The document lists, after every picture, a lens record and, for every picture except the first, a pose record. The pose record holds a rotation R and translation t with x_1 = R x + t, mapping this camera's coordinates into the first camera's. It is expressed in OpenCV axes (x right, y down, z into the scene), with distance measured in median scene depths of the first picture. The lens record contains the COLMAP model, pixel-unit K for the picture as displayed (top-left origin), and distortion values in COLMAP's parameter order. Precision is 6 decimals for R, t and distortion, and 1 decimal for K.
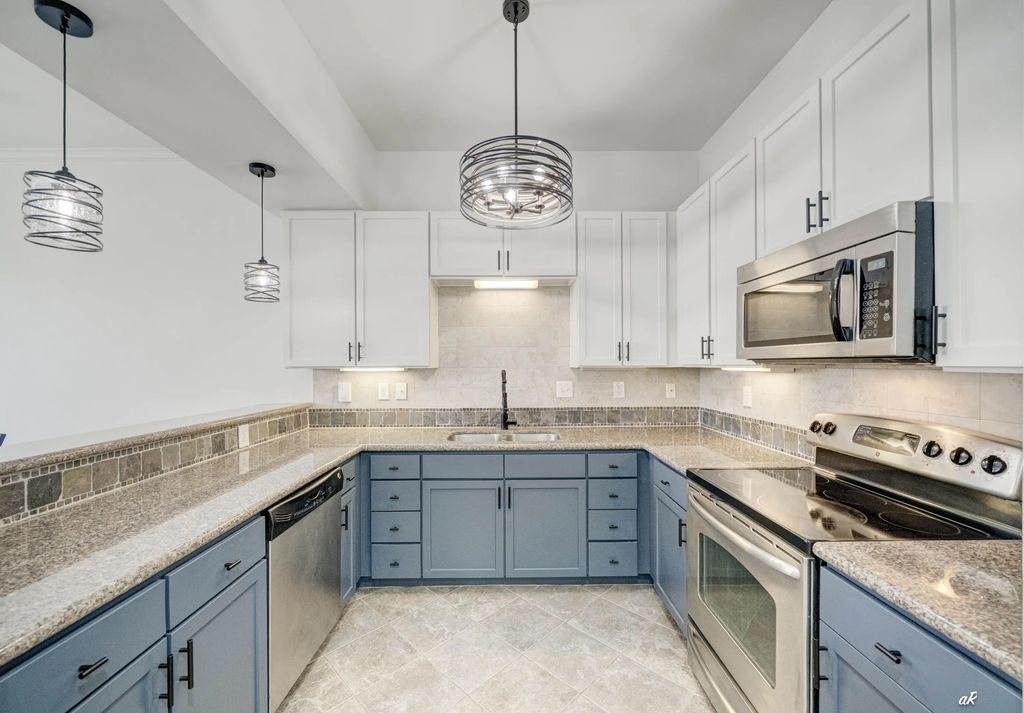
lens RADIAL K [[404.9, 0, 510.8], [0, 404.9, 365.0], [0, 0, 1]] dist [-0.001299, -0.000053]
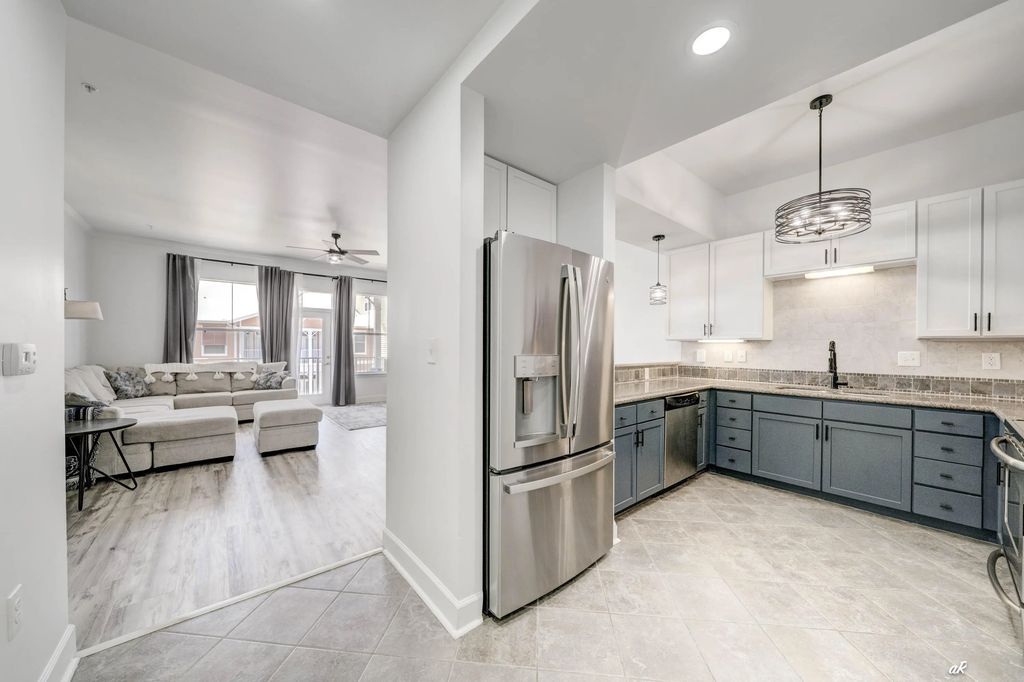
lens RADIAL K [[355.0, 0, 505.1], [0, 355.0, 350.8], [0, 0, 1]] dist [-0.007916, 0.000050]
pose [[0.626740, 0.017400, -0.779034, 0.235871], [-0.008668, 0.999844, 0.015358, 0.041432], [0.779180, -0.002873, 0.626794, -0.583182]]
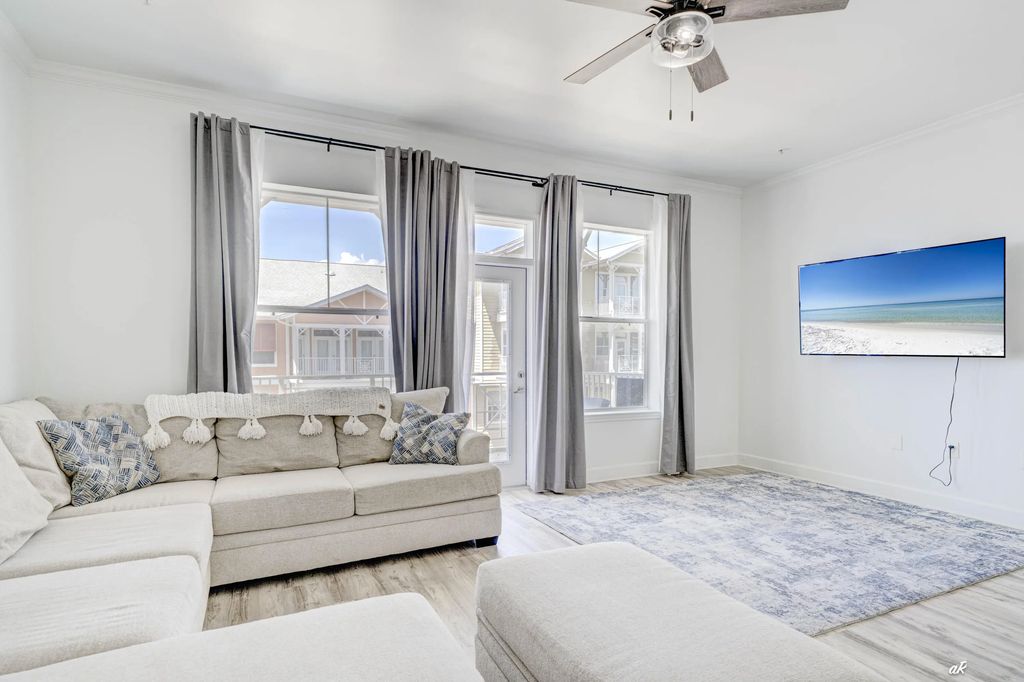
lens RADIAL K [[517.6, 0, 512.2], [0, 517.6, 373.4], [0, 0, 1]] dist [-0.015428, 0.000281]
pose [[0.428170, 0.036143, -0.902975, -1.496575], [0.000984, 0.999181, 0.040460, 0.076379], [0.903698, -0.018212, 0.427784, -0.699165]]
